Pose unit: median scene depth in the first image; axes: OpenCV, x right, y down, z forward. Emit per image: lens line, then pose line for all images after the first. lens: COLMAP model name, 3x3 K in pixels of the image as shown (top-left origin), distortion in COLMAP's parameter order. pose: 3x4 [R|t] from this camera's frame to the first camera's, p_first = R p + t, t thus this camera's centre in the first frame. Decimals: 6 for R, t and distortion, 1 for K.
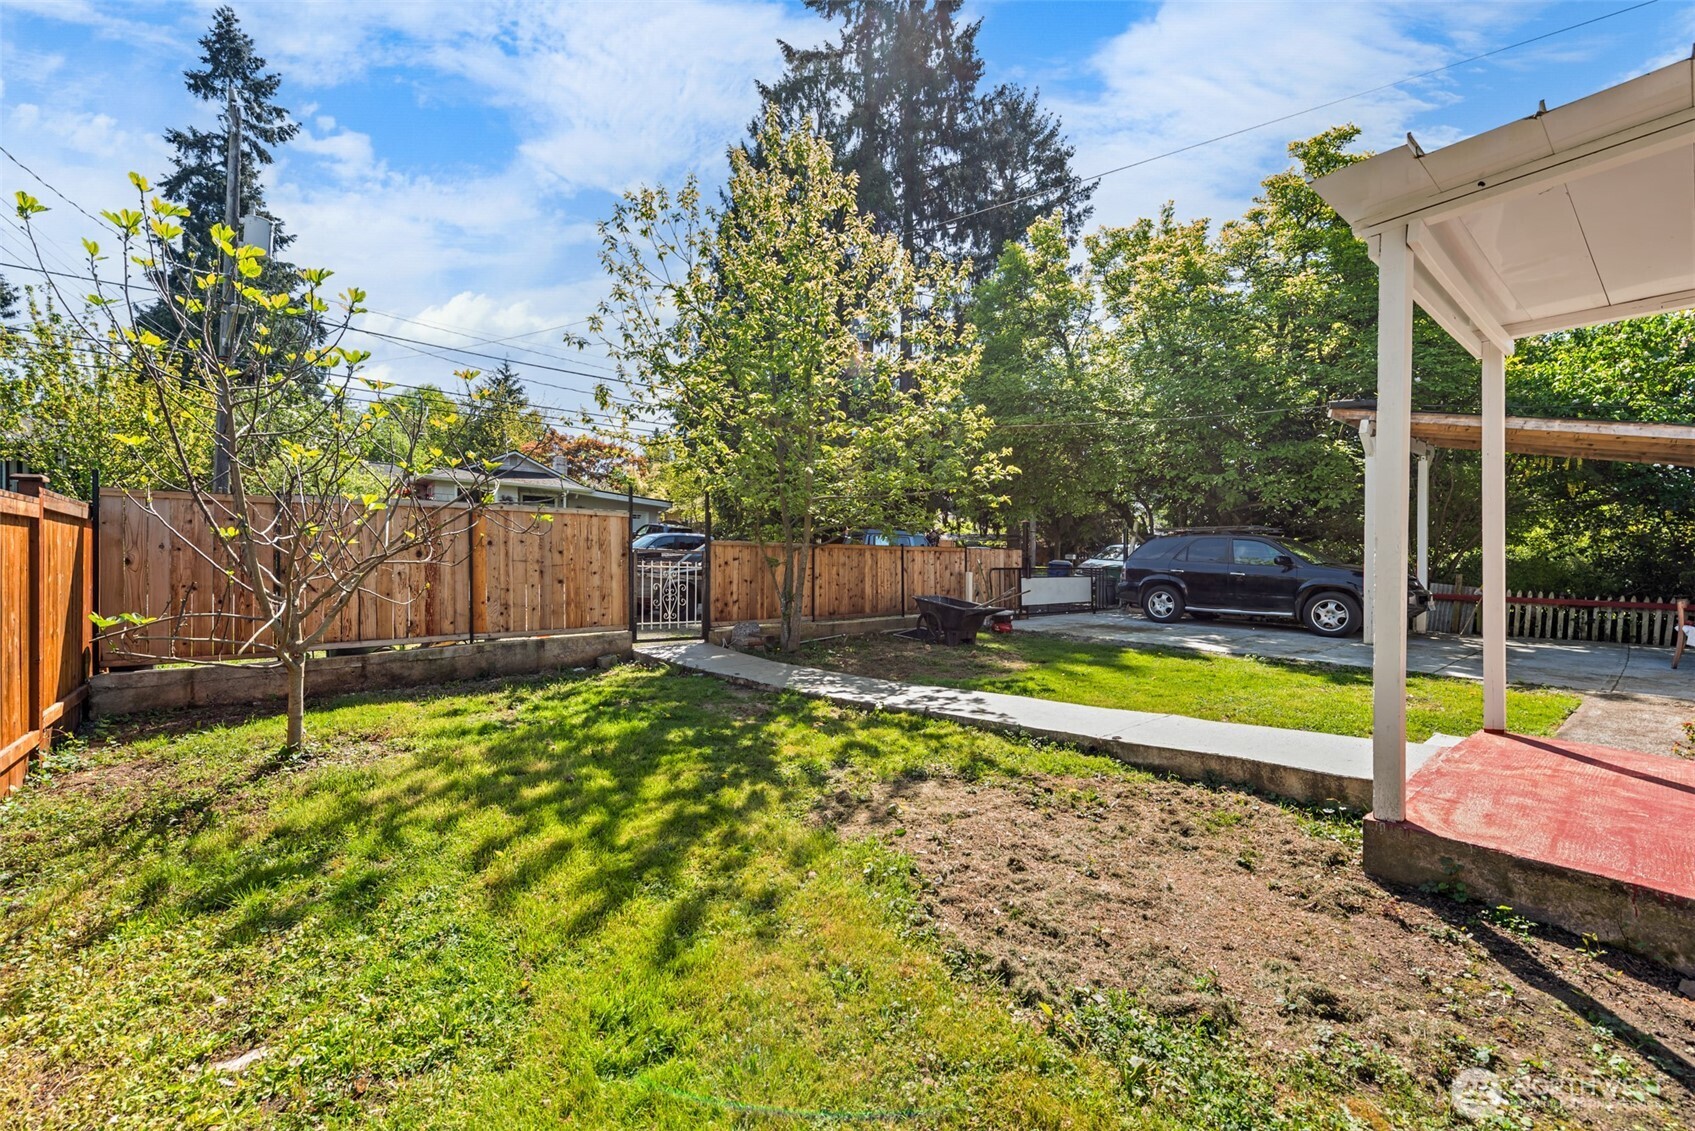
lens RADIAL K [[684.3, 0, 847.6], [0, 684.3, 570.1], [0, 0, 1]] dist [0.002881, 0.000007]
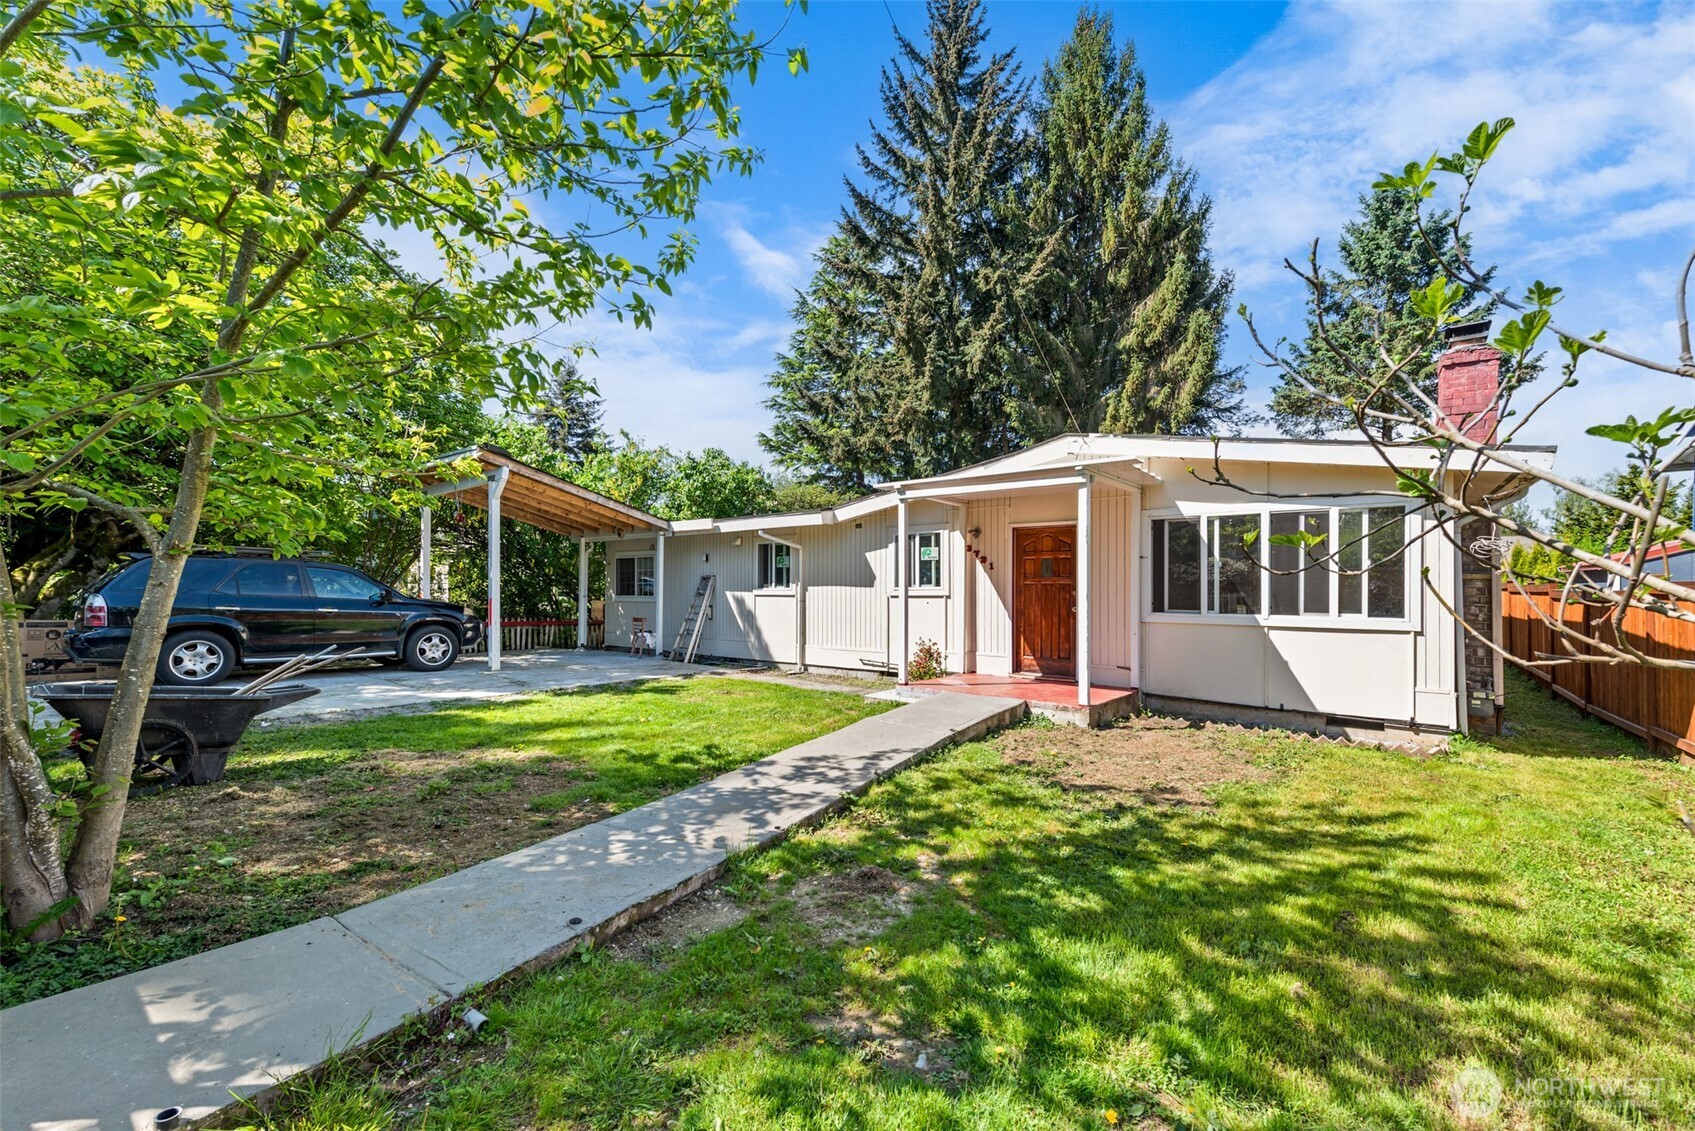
lens RADIAL K [[684.3, 0, 846.5], [0, 684.3, 575.7], [0, 0, 1]] dist [0.002881, 0.000007]
pose [[-0.246456, 0.018706, 0.968973, -0.911001], [0.000151, 0.999814, -0.019263, -0.047346], [-0.969154, -0.004601, -0.246413, 1.541462]]
